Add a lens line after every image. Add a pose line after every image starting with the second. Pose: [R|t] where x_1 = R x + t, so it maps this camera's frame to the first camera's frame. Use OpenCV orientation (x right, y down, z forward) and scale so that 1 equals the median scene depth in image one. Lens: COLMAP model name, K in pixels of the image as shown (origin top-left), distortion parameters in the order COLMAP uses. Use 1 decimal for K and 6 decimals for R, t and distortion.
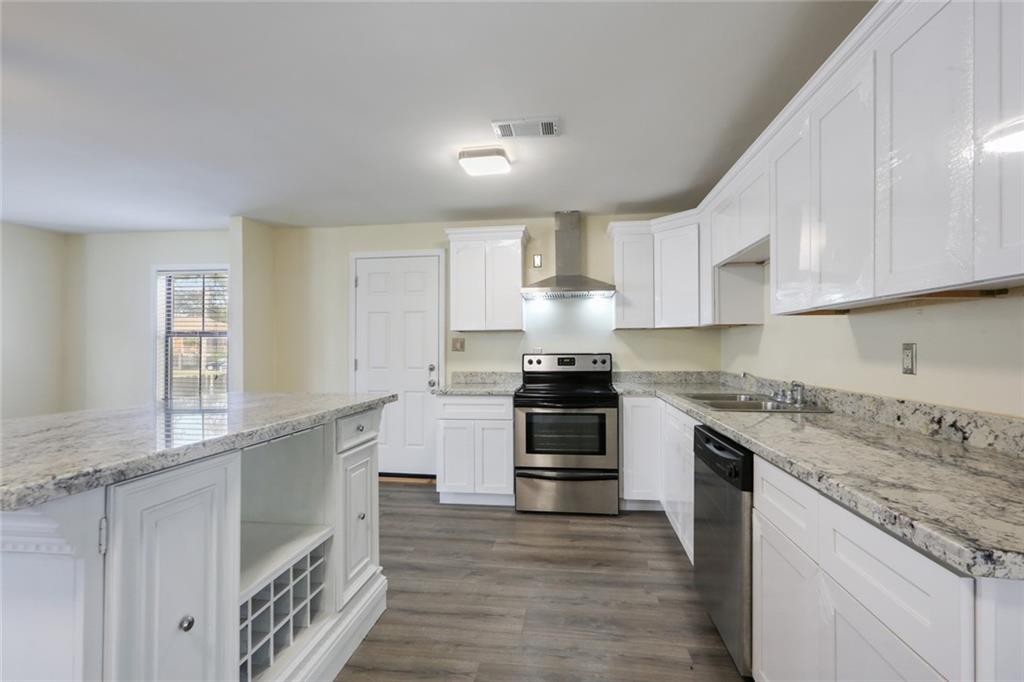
lens RADIAL K [[460.9, 0, 520.1], [0, 460.9, 342.5], [0, 0, 1]] dist [-0.017447, 0.000212]
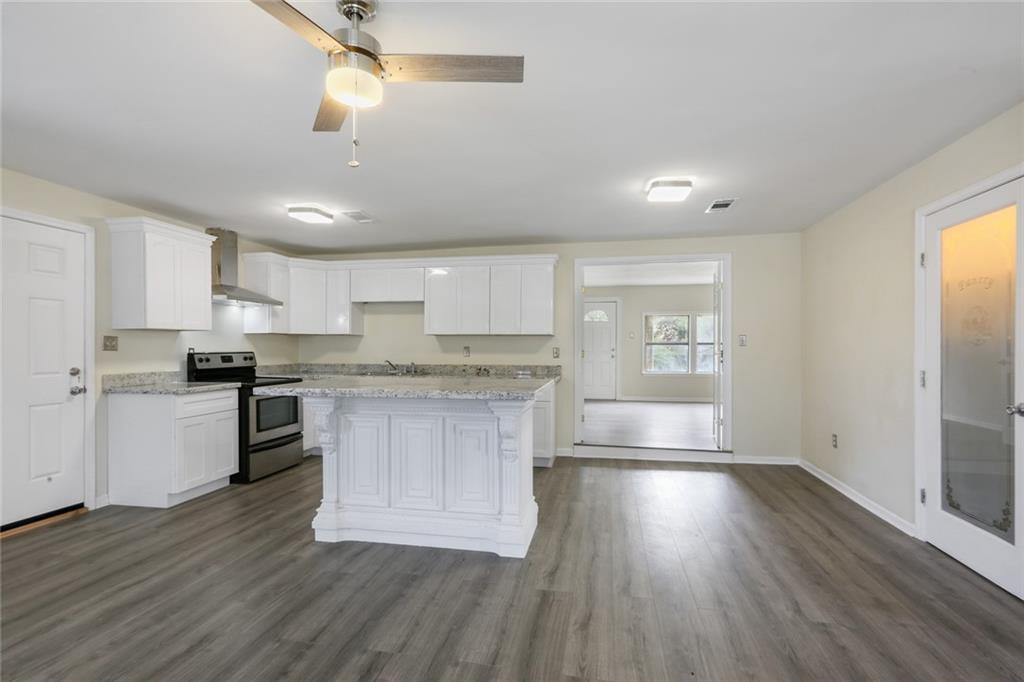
lens RADIAL K [[470.2, 0, 514.5], [0, 470.2, 349.4], [0, 0, 1]] dist [0.001774, 0.000297]
pose [[0.063732, 0.000111, 0.997967, -1.106538], [-0.012755, 0.999918, 0.000704, 0.007071], [-0.997886, -0.012774, 0.063729, 0.214900]]
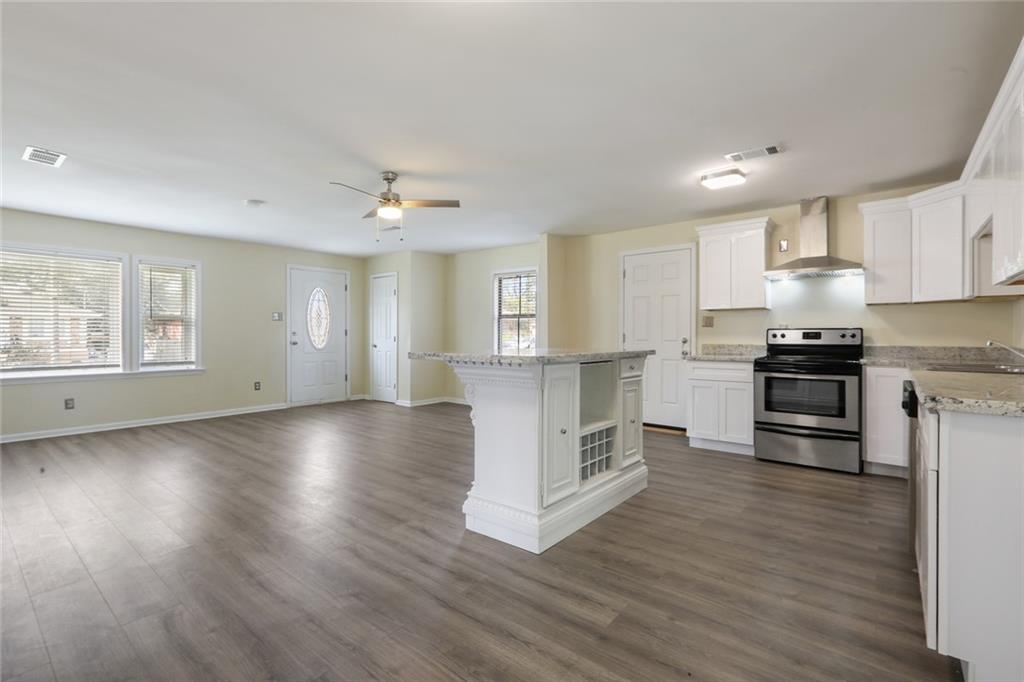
lens RADIAL K [[469.0, 0, 514.5], [0, 469.0, 333.5], [0, 0, 1]] dist [0.001342, 0.000576]
pose [[0.849003, 0.004408, -0.528370, 0.095380], [0.001448, 0.999942, 0.010668, 0.025127], [0.528386, -0.009823, 0.848947, -0.340740]]
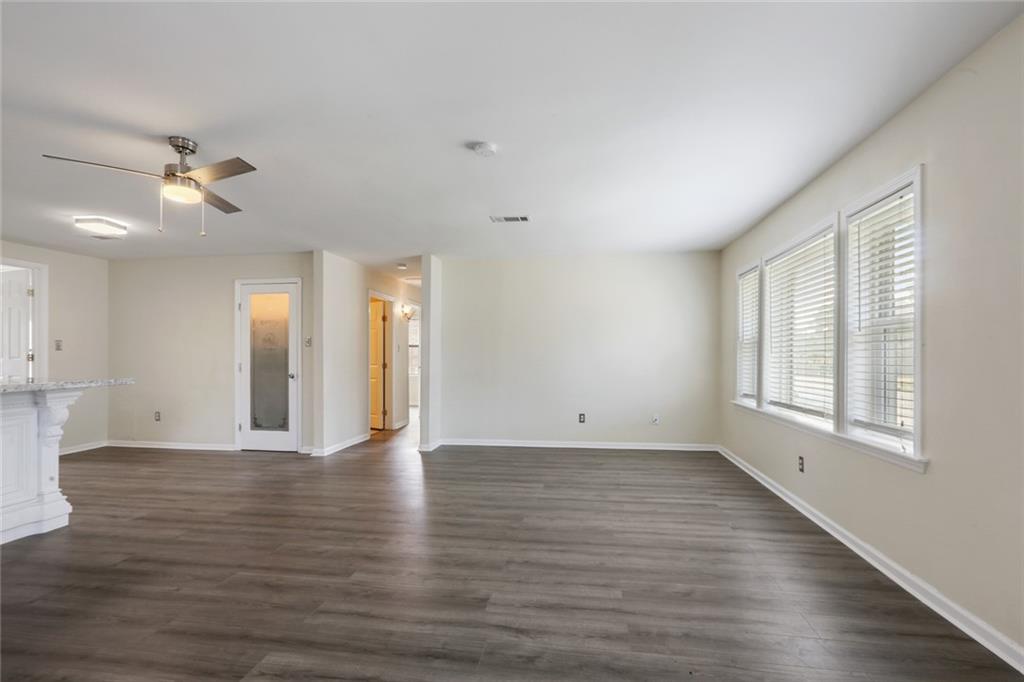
lens RADIAL K [[470.2, 0, 514.5], [0, 470.2, 349.4], [0, 0, 1]] dist [0.001774, 0.000297]
pose [[-0.999324, 0.009758, 0.035433, -1.235026], [0.008806, 0.999599, -0.026924, 0.040180], [-0.035682, -0.026593, -0.999009, 1.112000]]
